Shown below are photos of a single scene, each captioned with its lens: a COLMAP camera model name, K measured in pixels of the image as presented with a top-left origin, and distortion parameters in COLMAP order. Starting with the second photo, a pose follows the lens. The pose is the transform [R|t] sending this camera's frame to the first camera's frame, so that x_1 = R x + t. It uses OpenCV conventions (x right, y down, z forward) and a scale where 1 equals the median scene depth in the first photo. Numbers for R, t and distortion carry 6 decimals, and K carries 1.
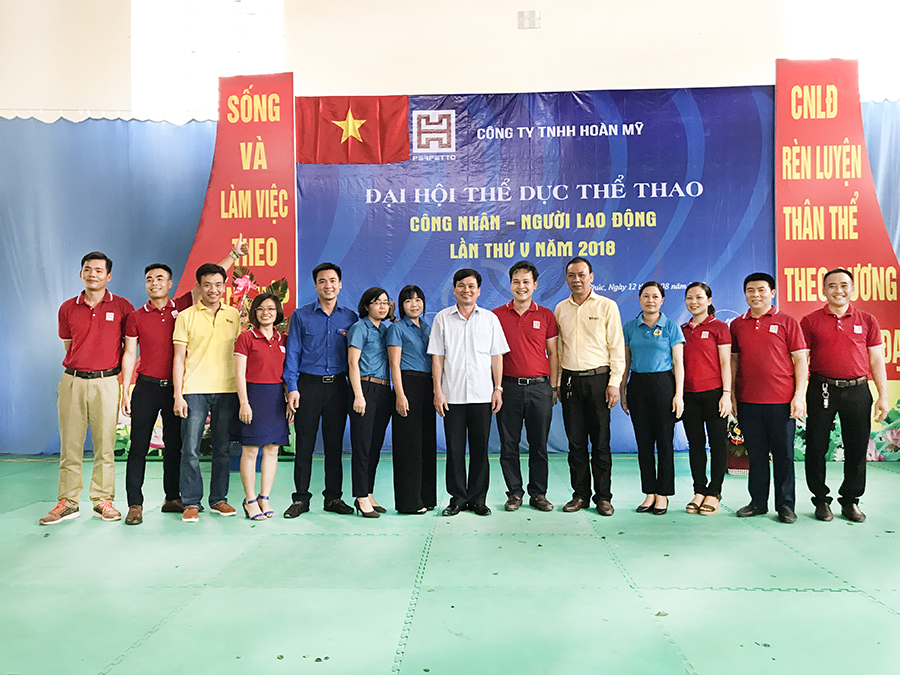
lens RADIAL K [[736.2, 0, 442.4], [0, 736.2, 333.3], [0, 0, 1]] dist [-0.006645, 0.029522]
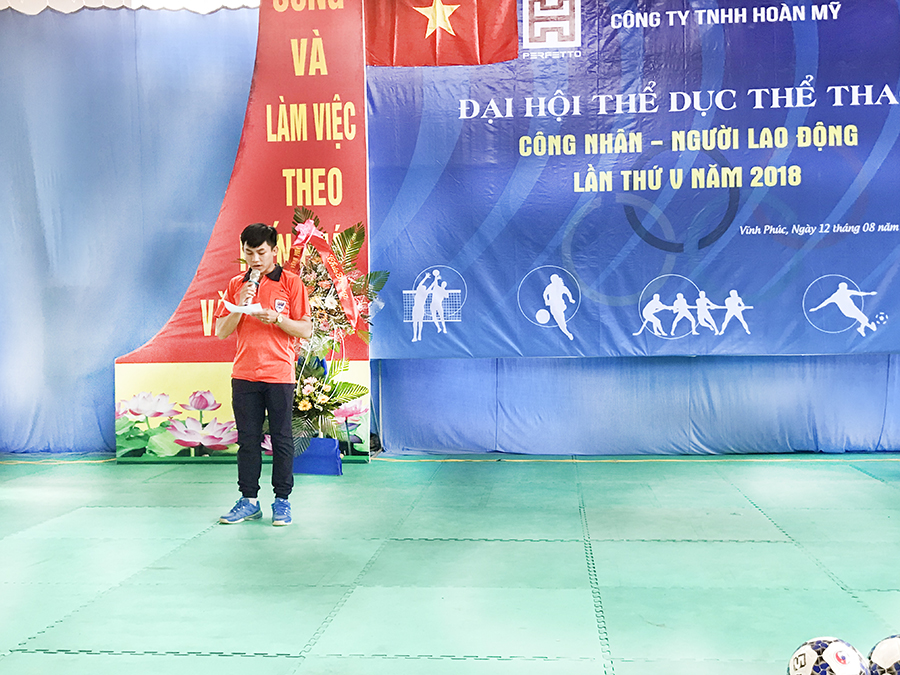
lens RADIAL K [[1149.5, 0, 438.1], [0, 1149.5, 334.2], [0, 0, 1]] dist [-0.005635, 0.000000]
pose [[0.998397, -0.004543, -0.056414, -0.062117], [0.006851, 0.999145, 0.040775, -0.006931], [0.056181, -0.041097, 0.997574, -0.168290]]
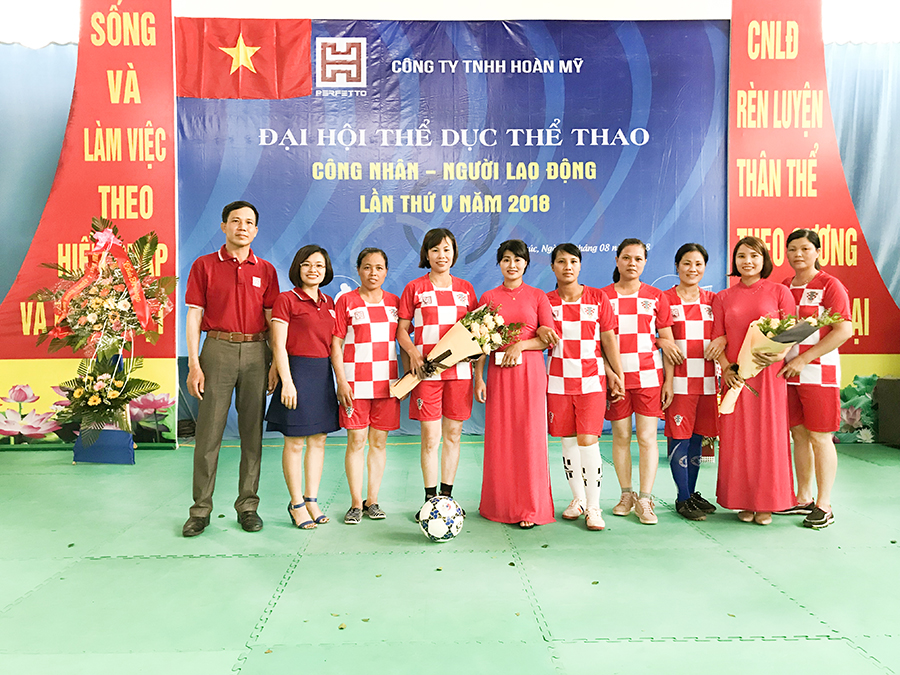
lens RADIAL K [[736.2, 0, 446.2], [0, 736.2, 333.3], [0, 0, 1]] dist [-0.006645, 0.029522]
pose [[0.997263, 0.001559, 0.073916, 0.047556], [-0.004367, 0.999274, 0.037848, 0.005958], [-0.073803, -0.038067, 0.996546, 0.131544]]
